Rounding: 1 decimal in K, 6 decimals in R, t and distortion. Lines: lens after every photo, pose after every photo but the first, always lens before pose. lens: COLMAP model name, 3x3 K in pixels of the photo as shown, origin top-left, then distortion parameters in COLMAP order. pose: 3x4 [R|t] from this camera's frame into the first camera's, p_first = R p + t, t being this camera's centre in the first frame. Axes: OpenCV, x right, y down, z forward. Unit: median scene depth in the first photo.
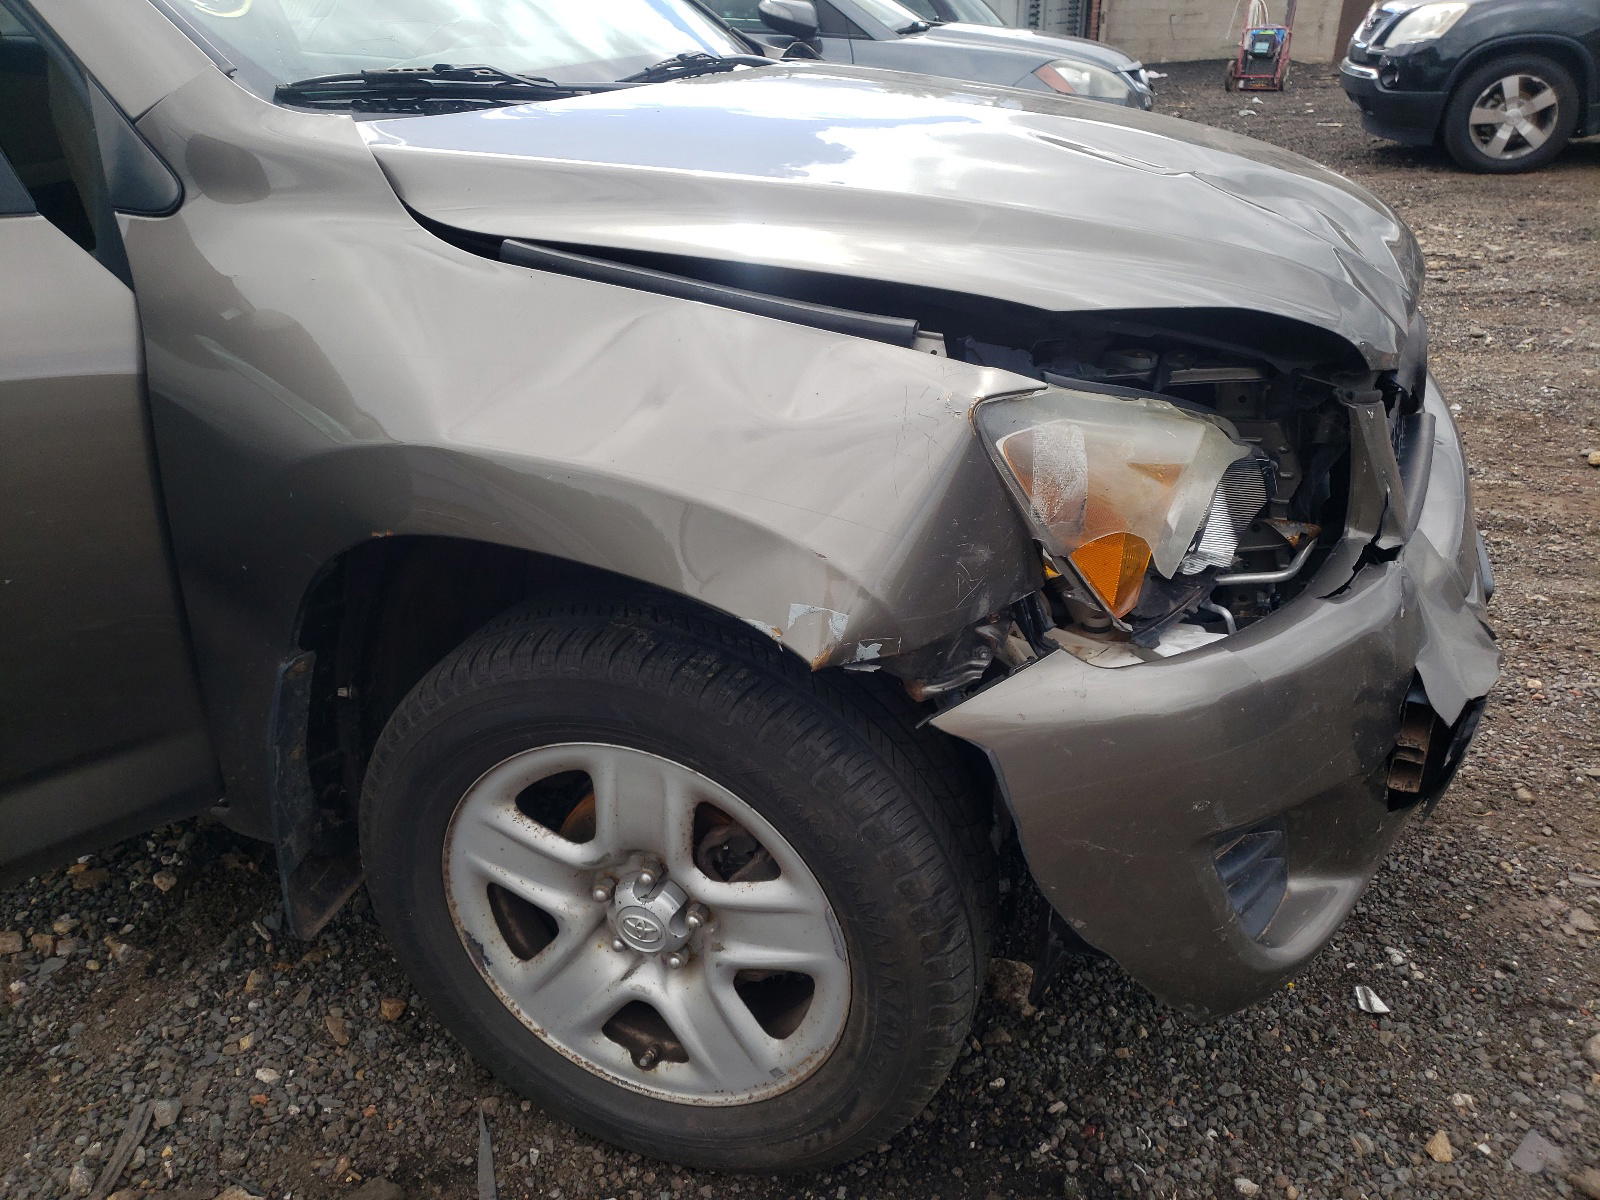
lens RADIAL K [[1234.5, 0, 798.6], [0, 1234.5, 604.1], [0, 0, 1]] dist [0.042618, -0.003833]
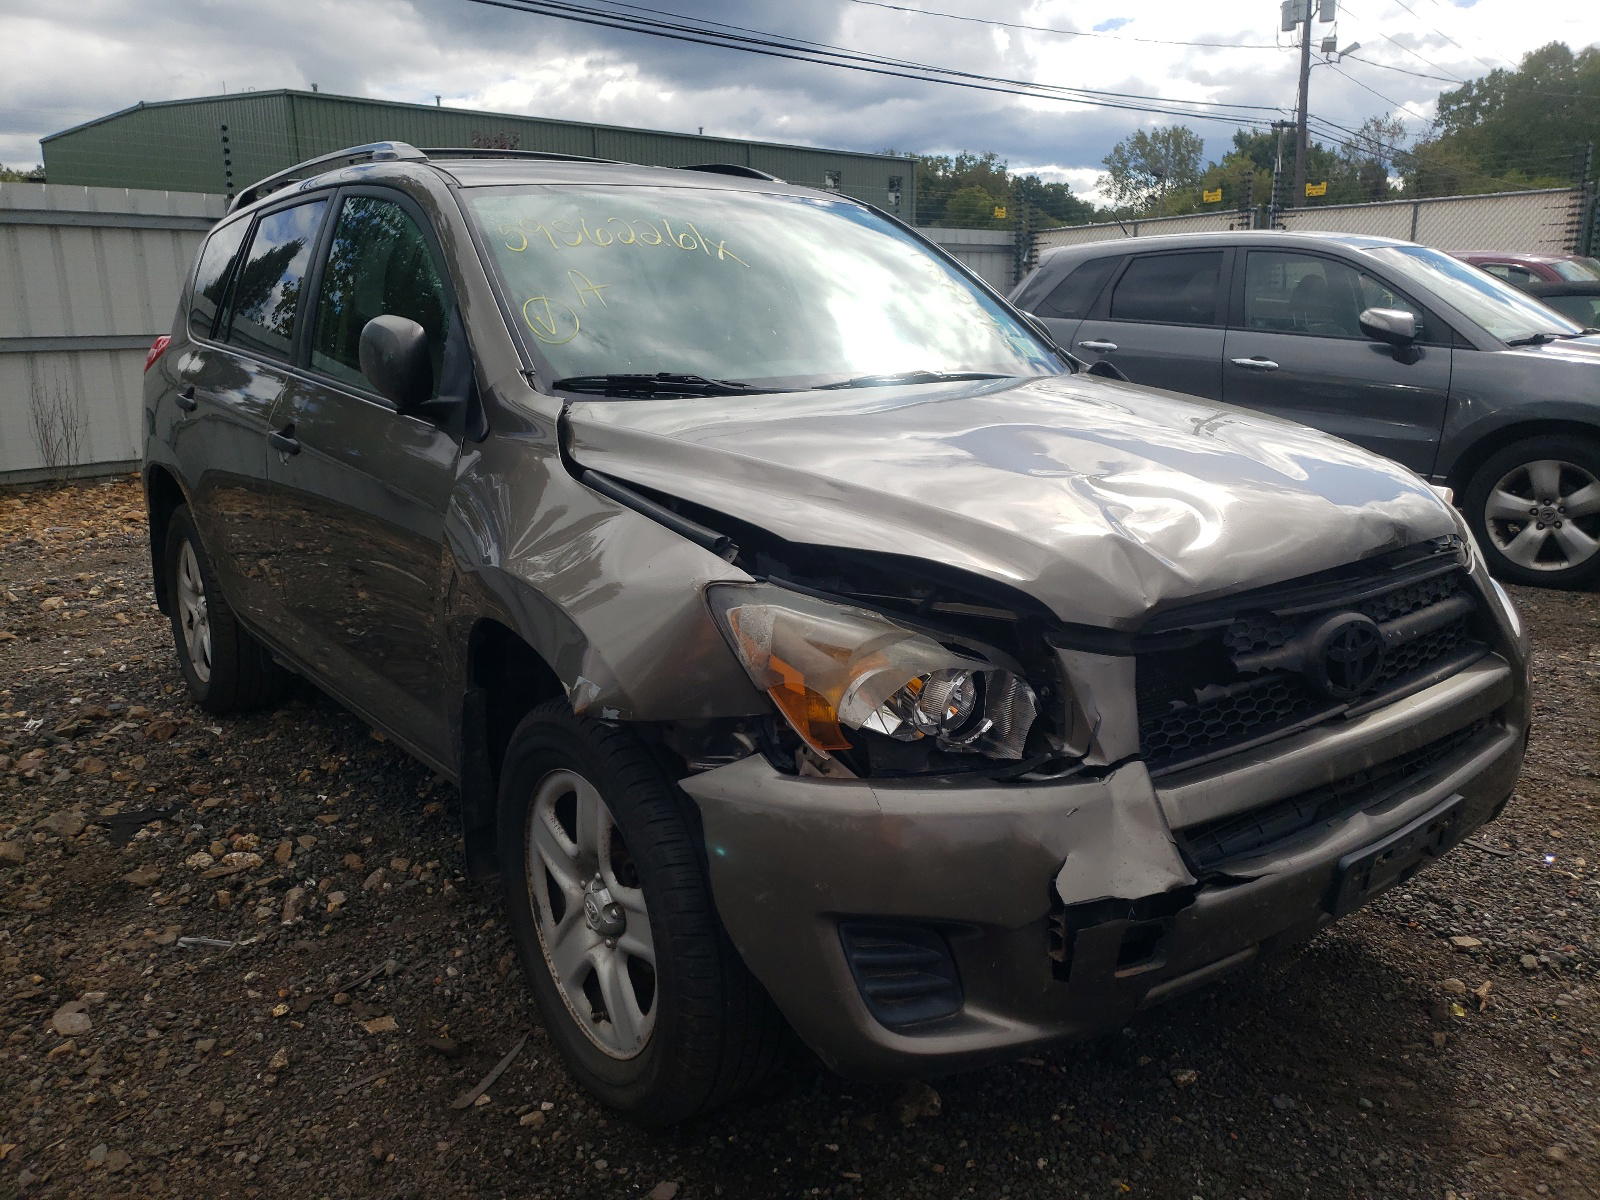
lens RADIAL K [[1225.8, 0, 803.1], [0, 1225.8, 600.1], [0, 0, 1]] dist [0.042250, -0.000924]
pose [[0.835773, 0.148821, -0.528522, 0.796803], [-0.254365, 0.957990, -0.132488, 0.031369], [0.486602, 0.245168, 0.838517, -0.218867]]
